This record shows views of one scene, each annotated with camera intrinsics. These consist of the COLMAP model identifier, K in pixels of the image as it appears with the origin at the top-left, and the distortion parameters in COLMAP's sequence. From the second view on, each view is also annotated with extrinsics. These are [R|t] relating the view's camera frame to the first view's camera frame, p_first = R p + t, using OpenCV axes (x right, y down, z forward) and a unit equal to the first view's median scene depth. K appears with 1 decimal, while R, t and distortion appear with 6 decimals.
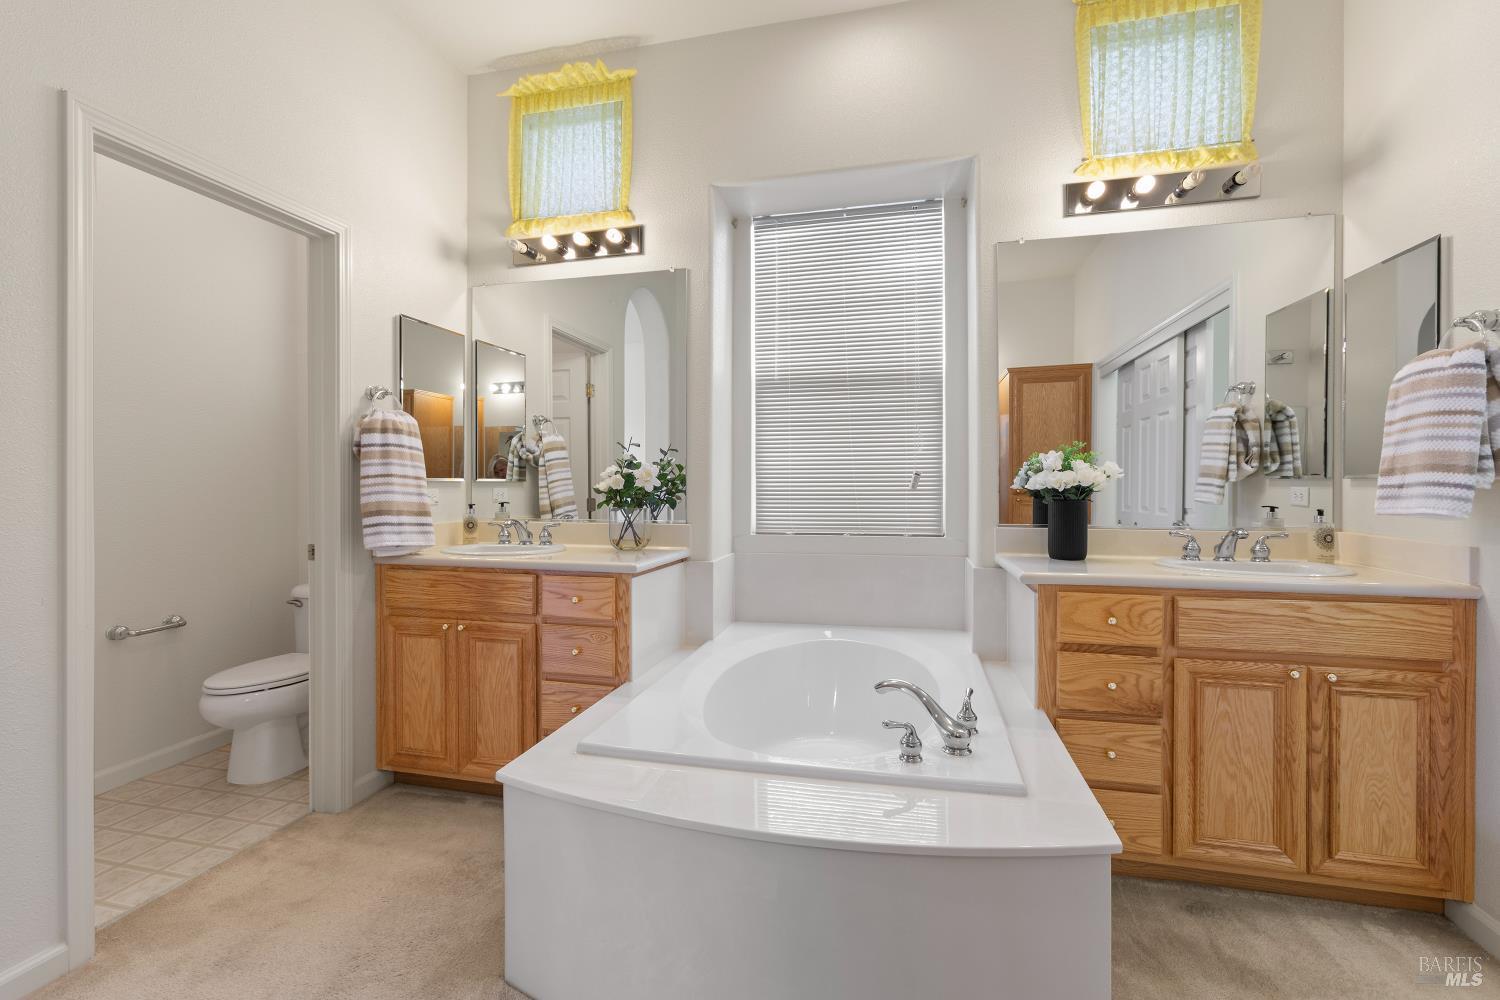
lens RADIAL K [[672.9, 0, 750.7], [0, 672.9, 486.7], [0, 0, 1]] dist [-0.009551, 0.006174]
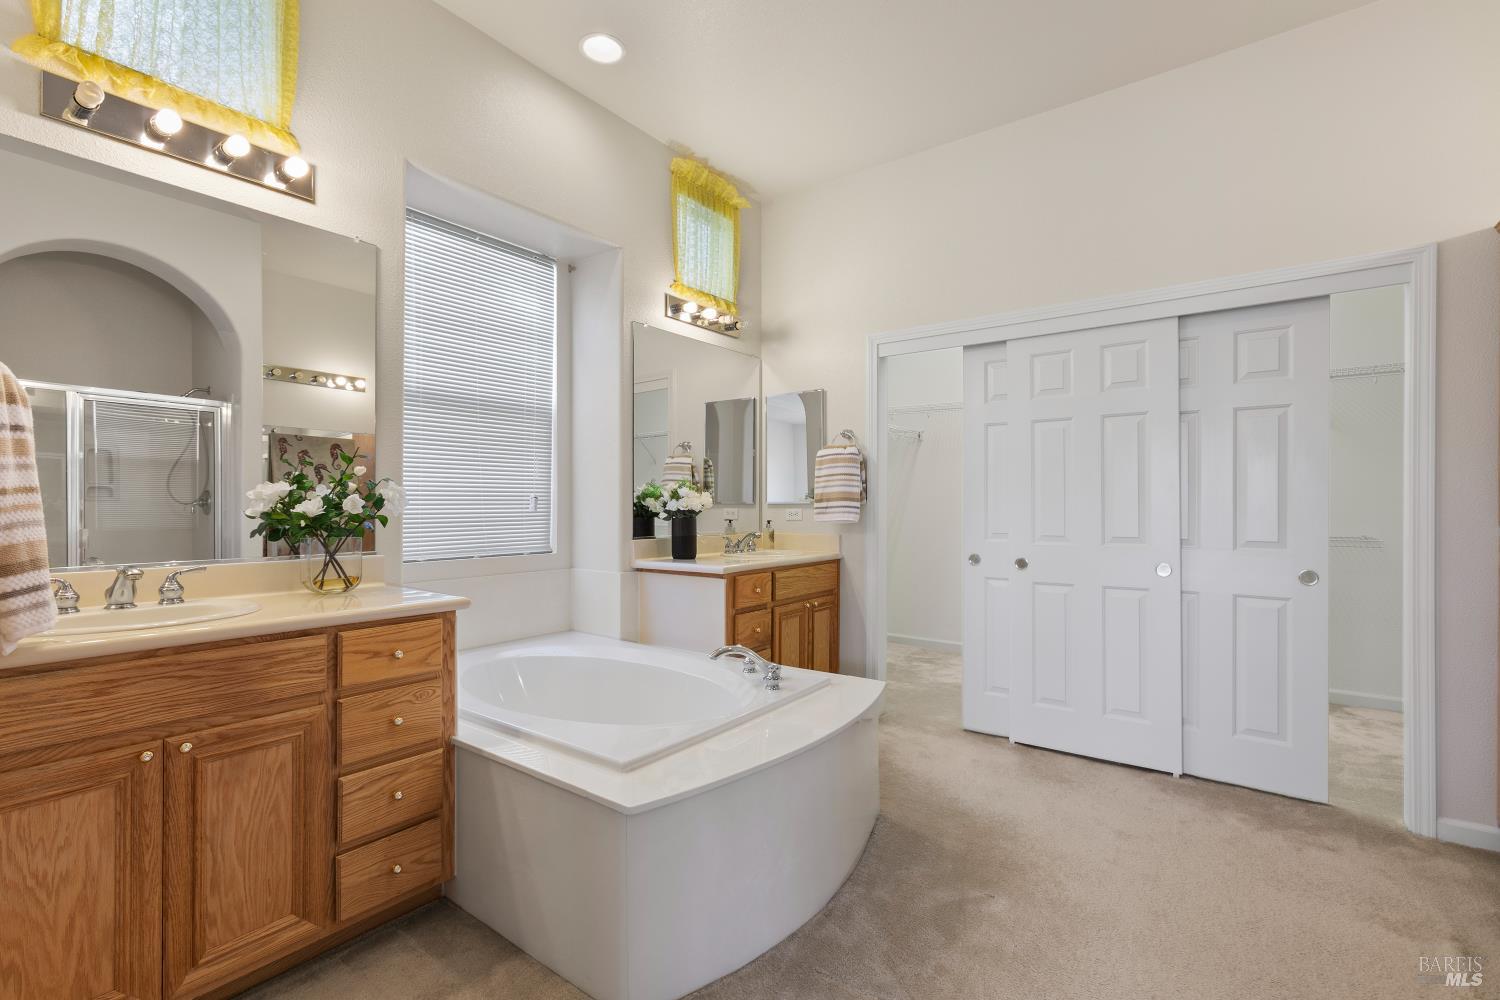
lens RADIAL K [[672.9, 0, 752.8], [0, 672.9, 503.3], [0, 0, 1]] dist [-0.009551, 0.006174]
pose [[0.384257, 0.004901, 0.923213, -0.808690], [0.004689, 0.999963, -0.007260, 0.000071], [-0.923214, 0.007119, 0.384219, 0.311828]]
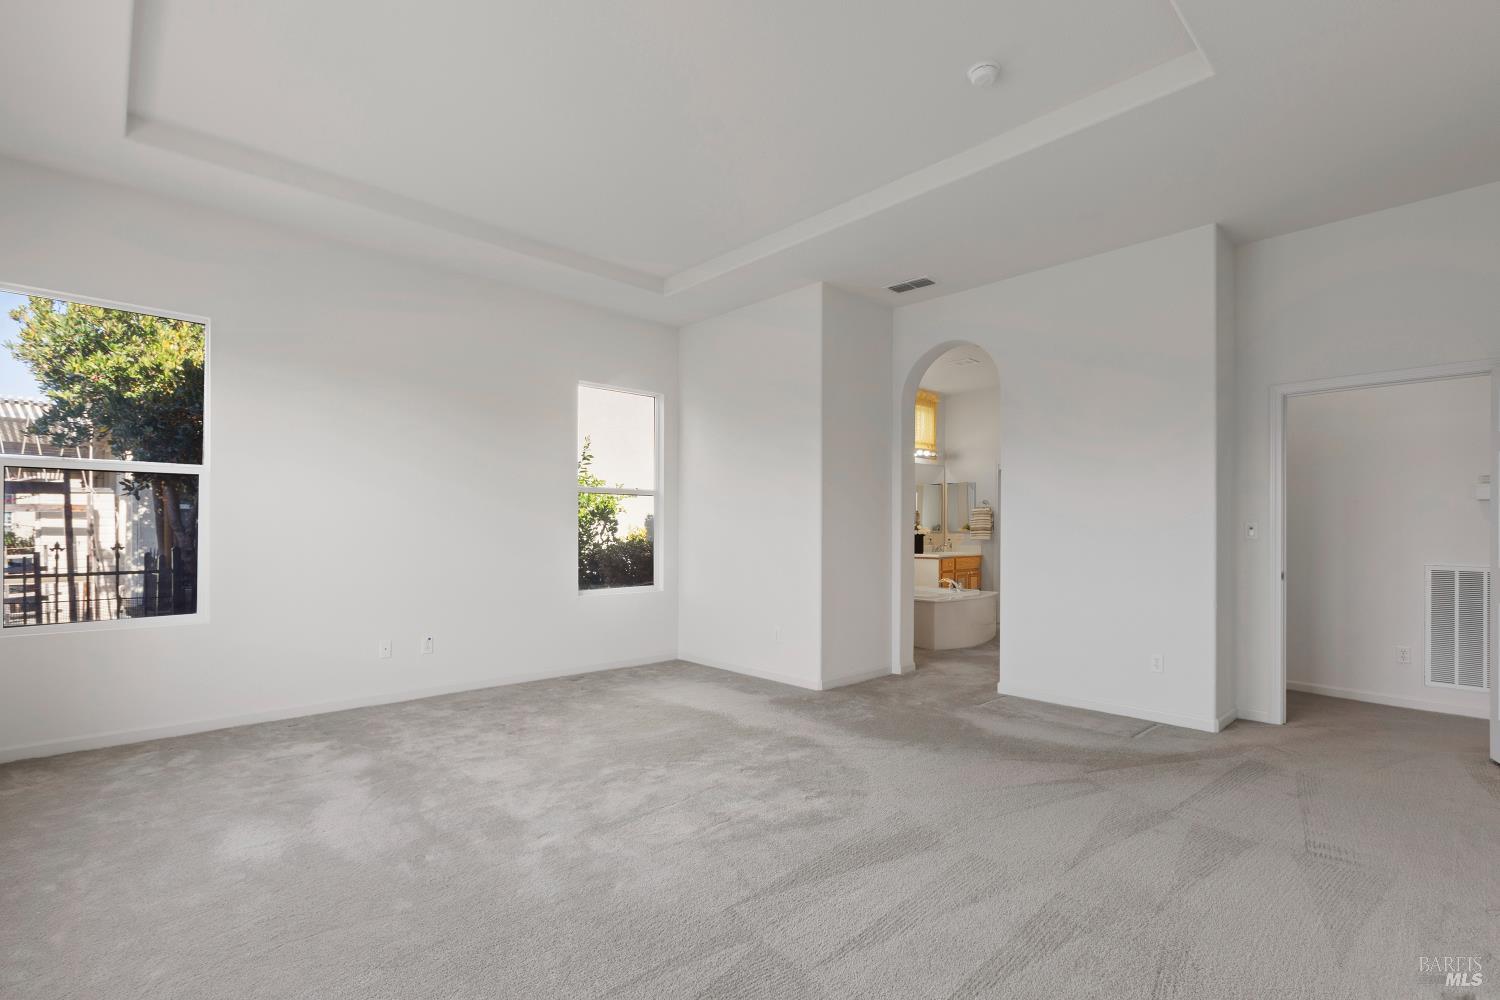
lens RADIAL K [[672.9, 0, 767.2], [0, 672.9, 525.7], [0, 0, 1]] dist [-0.009551, 0.006174]
pose [[0.533940, 0.005249, 0.845506, -3.102186], [0.000067, 0.999980, -0.006250, -0.020039], [-0.845522, 0.003394, 0.533929, -0.265594]]
